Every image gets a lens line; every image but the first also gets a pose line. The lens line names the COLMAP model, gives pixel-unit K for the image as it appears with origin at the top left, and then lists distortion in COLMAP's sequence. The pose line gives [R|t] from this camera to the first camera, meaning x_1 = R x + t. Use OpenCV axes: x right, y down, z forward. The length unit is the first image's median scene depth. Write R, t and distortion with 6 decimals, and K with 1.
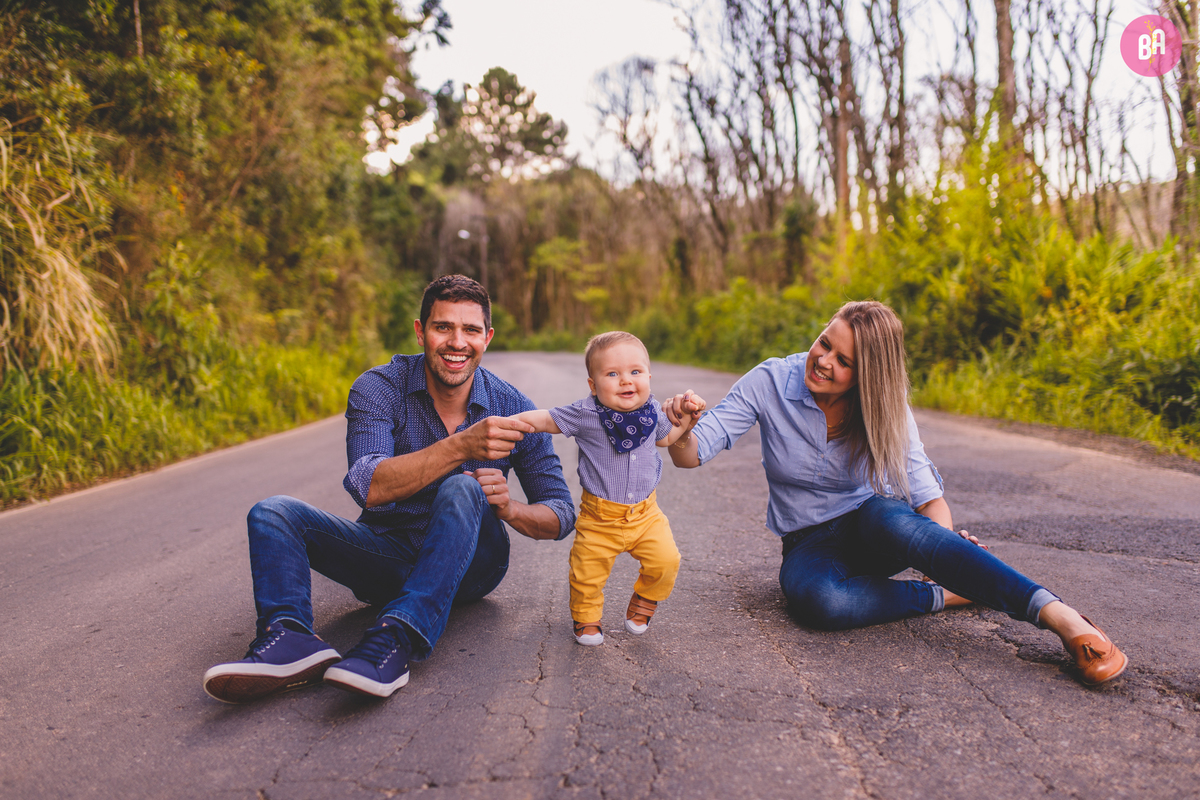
lens RADIAL K [[1222.0, 0, 600.0], [0, 1222.0, 400.0], [0, 0, 1]] dist [-0.002231, -0.013993]
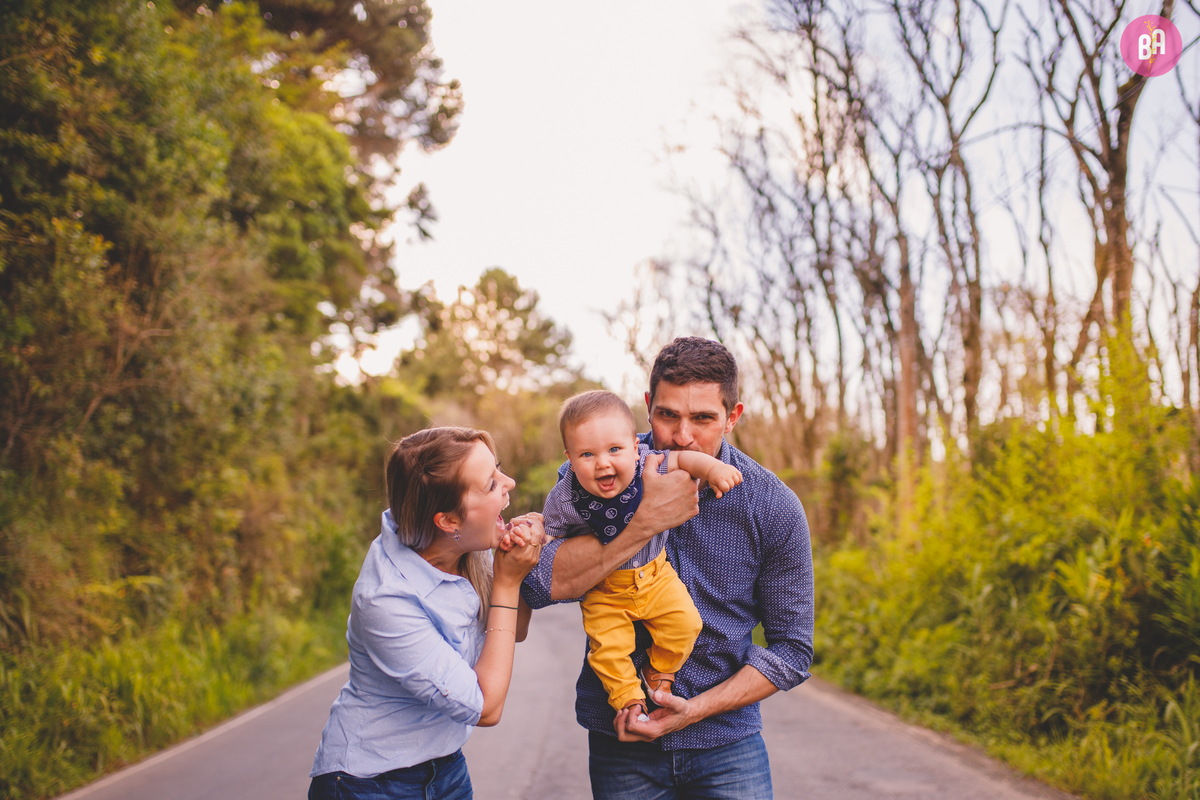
lens RADIAL K [[1222.0, 0, 600.0], [0, 1222.0, 400.0], [0, 0, 1]] dist [-0.002231, -0.013993]
pose [[0.999584, 0.020967, -0.019802, 0.014276], [-0.023956, 0.985944, -0.165351, -0.036751], [0.016057, 0.165756, 0.986036, 0.160326]]
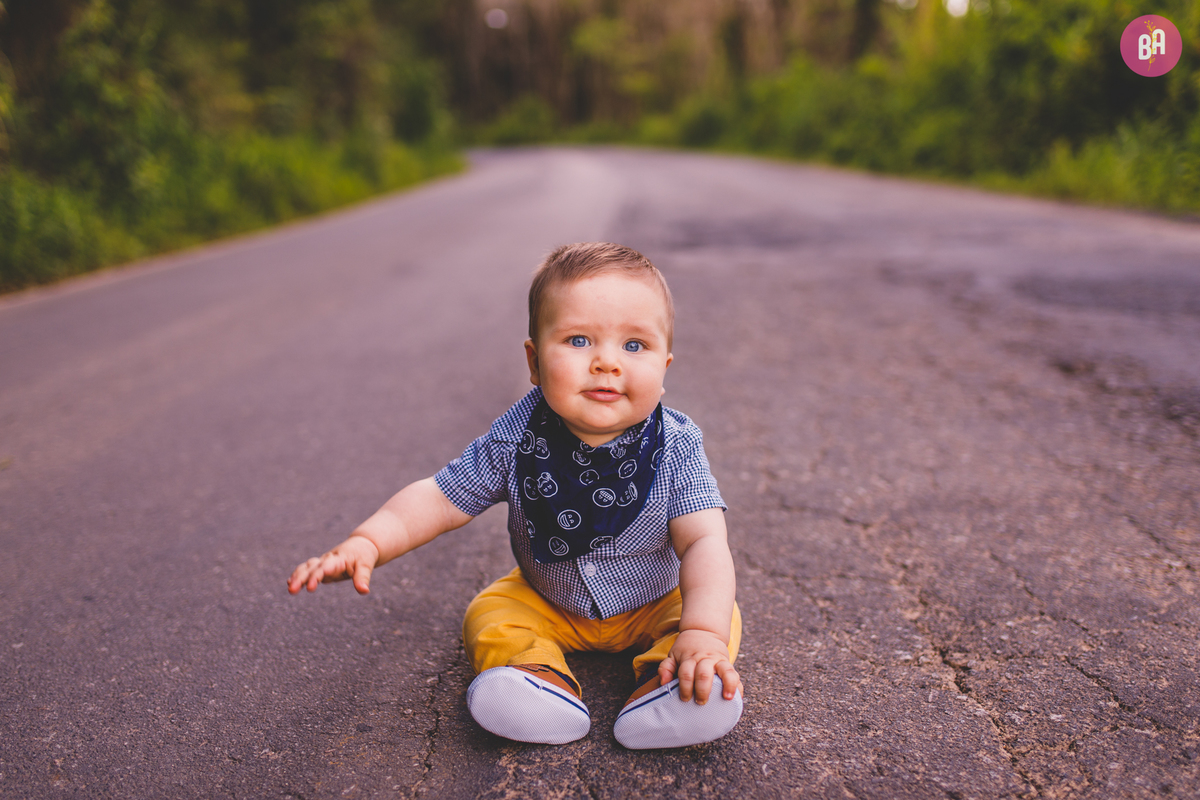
lens RADIAL K [[1222.0, 0, 600.0], [0, 1222.0, 400.0], [0, 0, 1]] dist [-0.002231, -0.013993]
pose [[0.999189, -0.004383, -0.040024, 0.003019], [0.010743, 0.987043, 0.160093, 0.002748], [0.038804, -0.160394, 0.986290, 0.077466]]
